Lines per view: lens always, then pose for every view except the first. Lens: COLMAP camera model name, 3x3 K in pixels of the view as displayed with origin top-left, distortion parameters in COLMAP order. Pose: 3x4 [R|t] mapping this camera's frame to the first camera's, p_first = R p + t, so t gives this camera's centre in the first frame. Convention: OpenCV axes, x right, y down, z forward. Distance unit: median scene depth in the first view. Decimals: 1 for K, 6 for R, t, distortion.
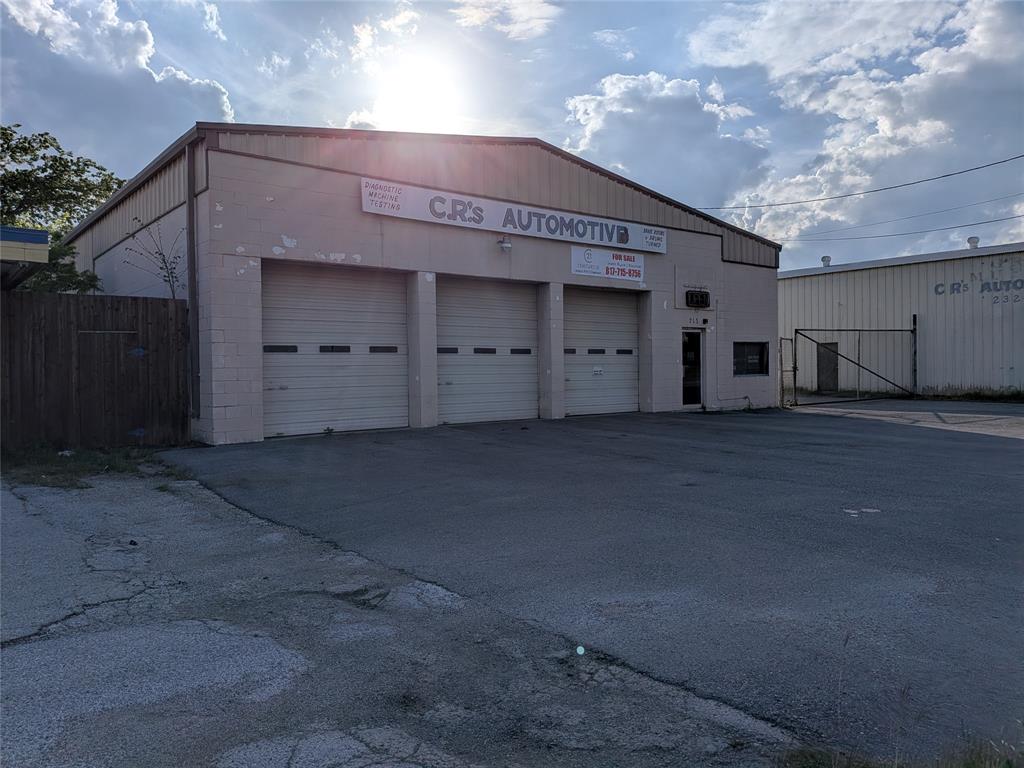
lens RADIAL K [[739.9, 0, 507.3], [0, 739.9, 348.2], [0, 0, 1]] dist [0.067630, -0.102502]
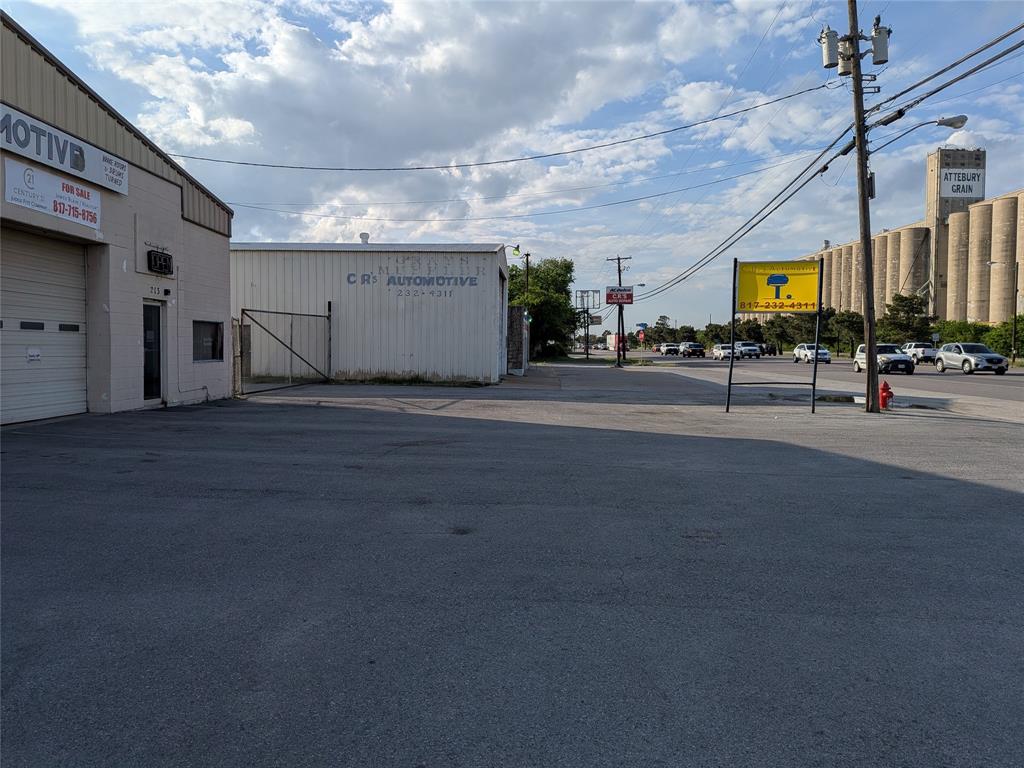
lens RADIAL K [[739.9, 0, 502.8], [0, 739.9, 366.2], [0, 0, 1]] dist [0.067630, -0.102502]
pose [[0.653925, 0.000360, 0.756559, -0.123298], [-0.037099, 0.998812, 0.031591, 0.004629], [-0.755649, -0.048725, 0.653162, 0.262982]]
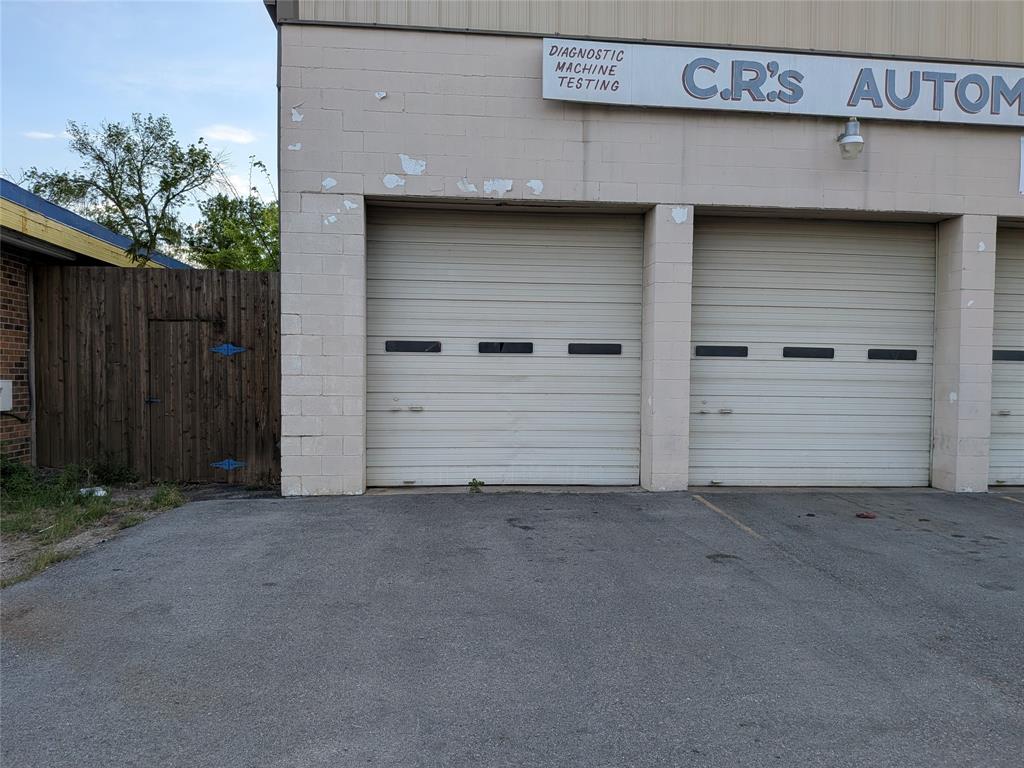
lens RADIAL K [[739.9, 0, 514.3], [0, 739.9, 394.5], [0, 0, 1]] dist [0.067630, -0.102502]
pose [[0.837919, 0.033503, -0.544765, 0.083571], [-0.007397, 0.998720, 0.050044, 0.007710], [0.545744, -0.037903, 0.837094, 0.425750]]
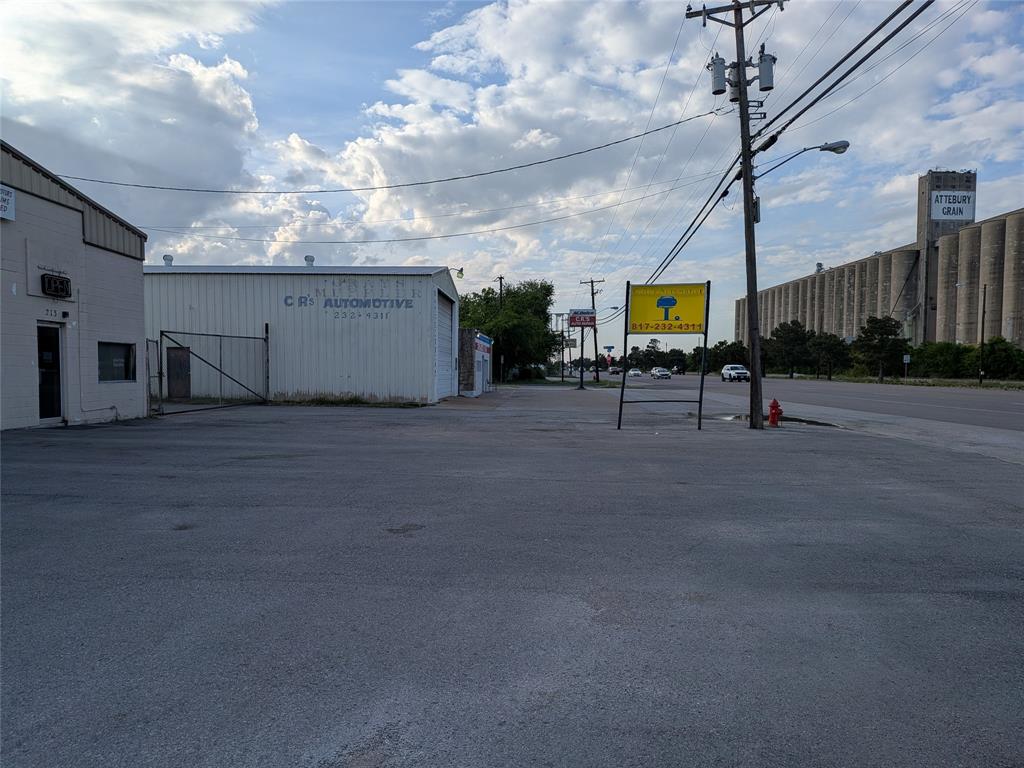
lens RADIAL K [[739.9, 0, 512.3], [0, 739.9, 414.5], [0, 0, 1]] dist [0.067630, -0.102502]
pose [[0.646409, -0.026261, 0.762539, -0.053877], [-0.034891, 0.997345, 0.063924, 0.004368], [-0.762193, -0.067927, 0.643776, 0.118939]]
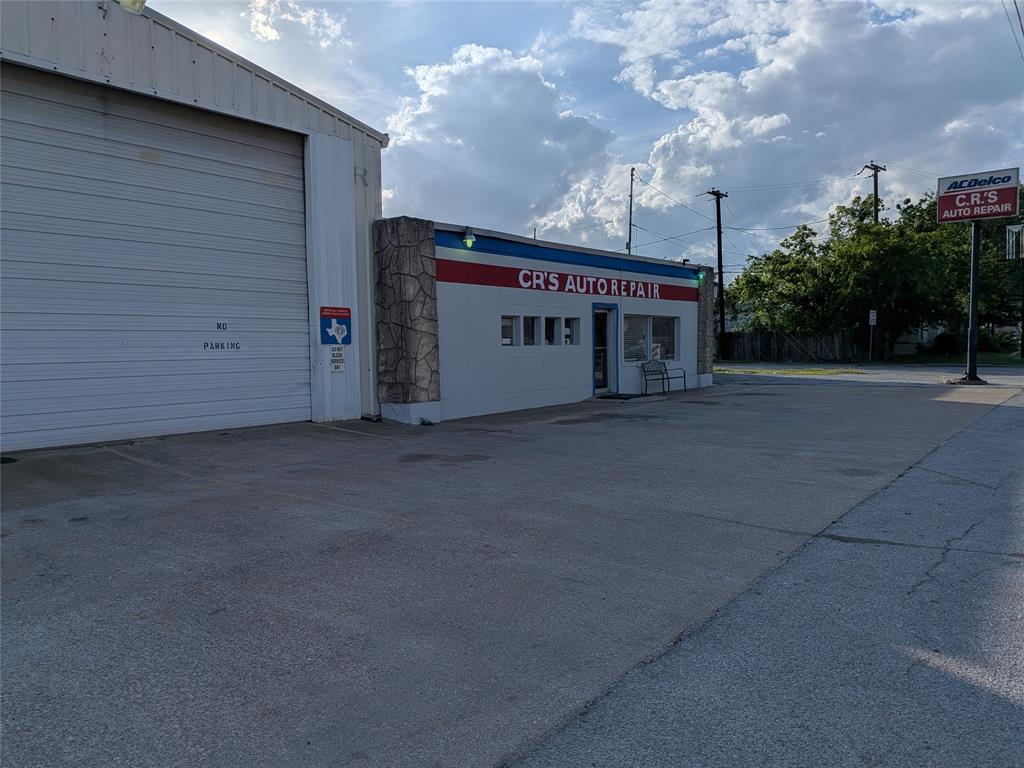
lens RADIAL K [[739.9, 0, 491.1], [0, 739.9, 392.9], [0, 0, 1]] dist [0.067630, -0.102502]
pose [[0.975180, -0.009938, 0.221192, 1.391561], [-0.010114, 0.995950, 0.089336, 0.000190], [-0.221184, -0.089356, 0.971130, 0.858180]]
